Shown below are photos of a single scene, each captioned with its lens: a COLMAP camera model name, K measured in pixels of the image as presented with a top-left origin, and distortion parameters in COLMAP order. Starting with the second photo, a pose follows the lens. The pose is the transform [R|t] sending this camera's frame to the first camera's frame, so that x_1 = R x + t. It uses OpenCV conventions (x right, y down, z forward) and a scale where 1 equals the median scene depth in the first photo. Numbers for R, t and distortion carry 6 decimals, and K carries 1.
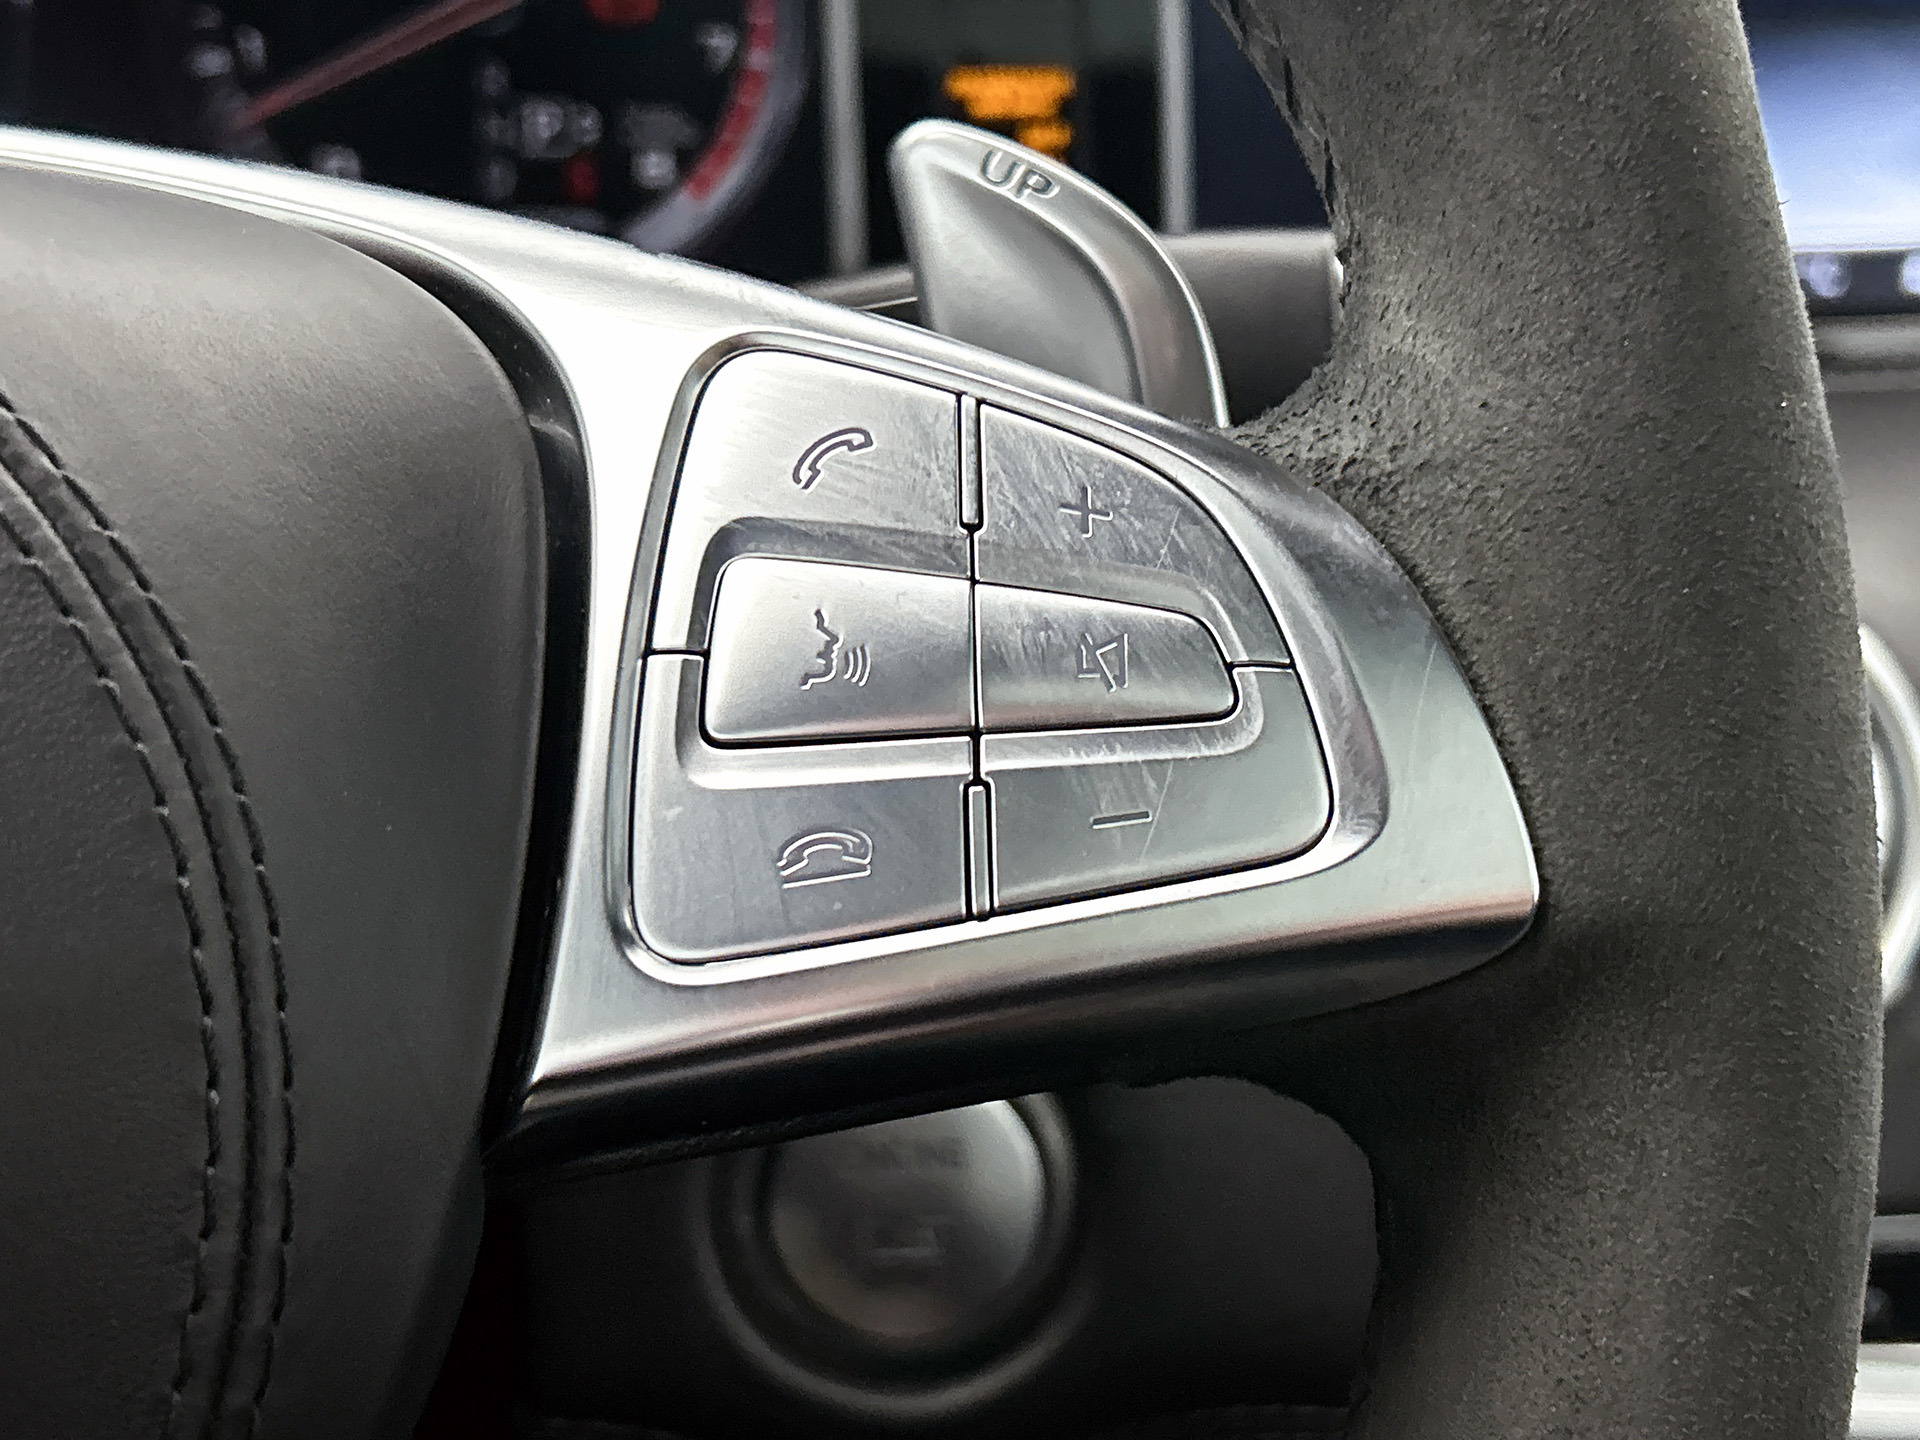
lens RADIAL K [[2607.2, 0, 911.7], [0, 2607.2, 719.8], [0, 0, 1]] dist [-0.025042, -0.026060]
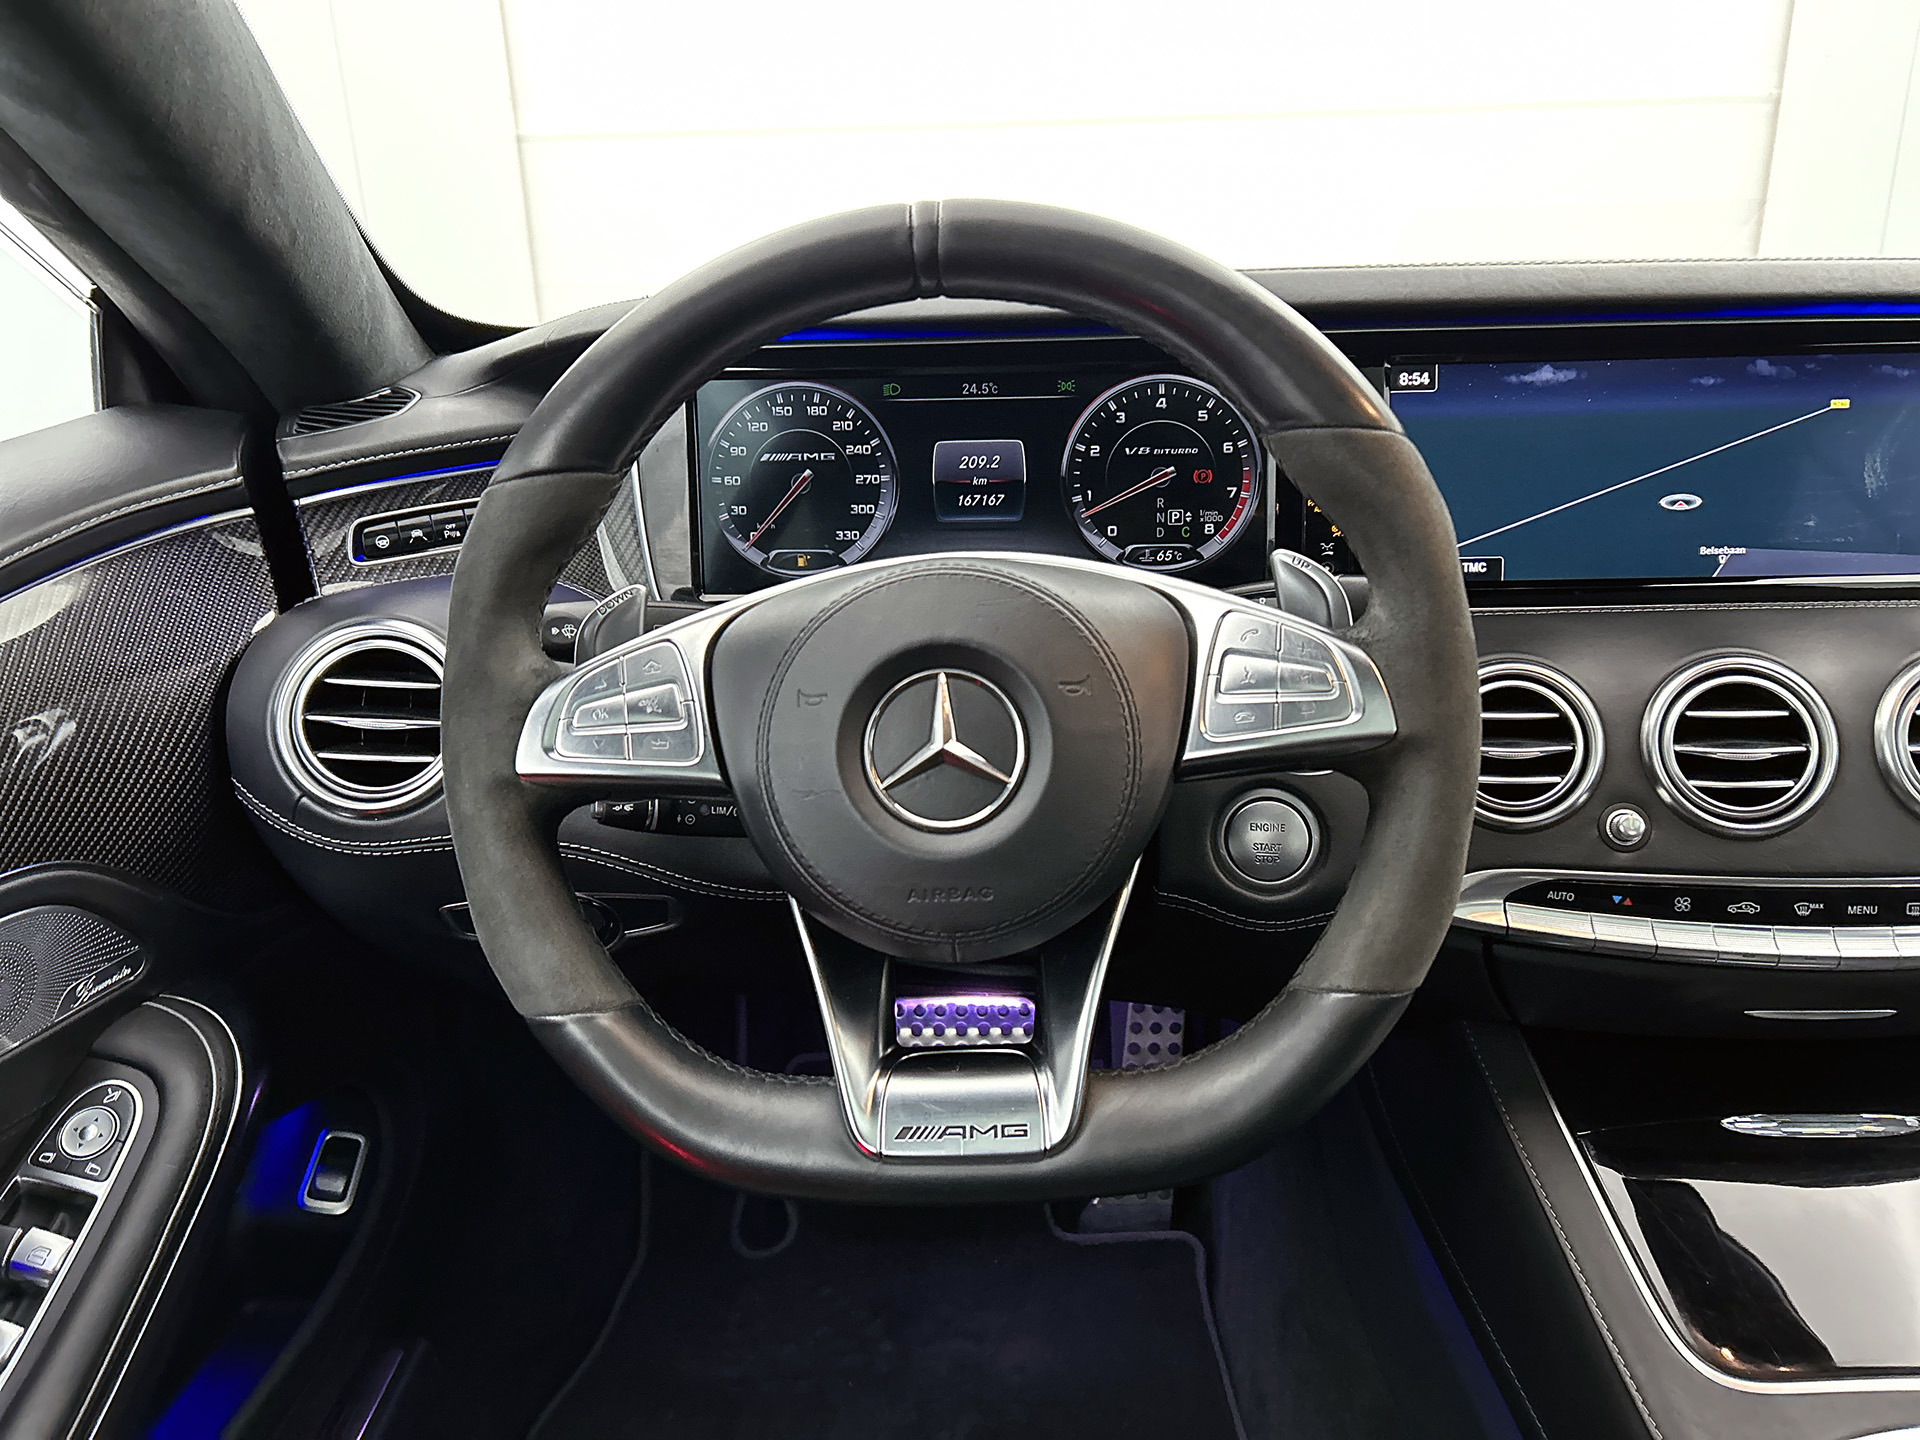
lens RADIAL K [[1442.7, 0, 980.7], [0, 1442.7, 727.3], [0, 0, 1]] dist [0.136082, -0.259465]
pose [[0.971164, 0.039509, -0.235117, 0.120460], [-0.039220, 0.999213, 0.005908, 0.070337], [0.235165, 0.003483, 0.971949, -1.672069]]
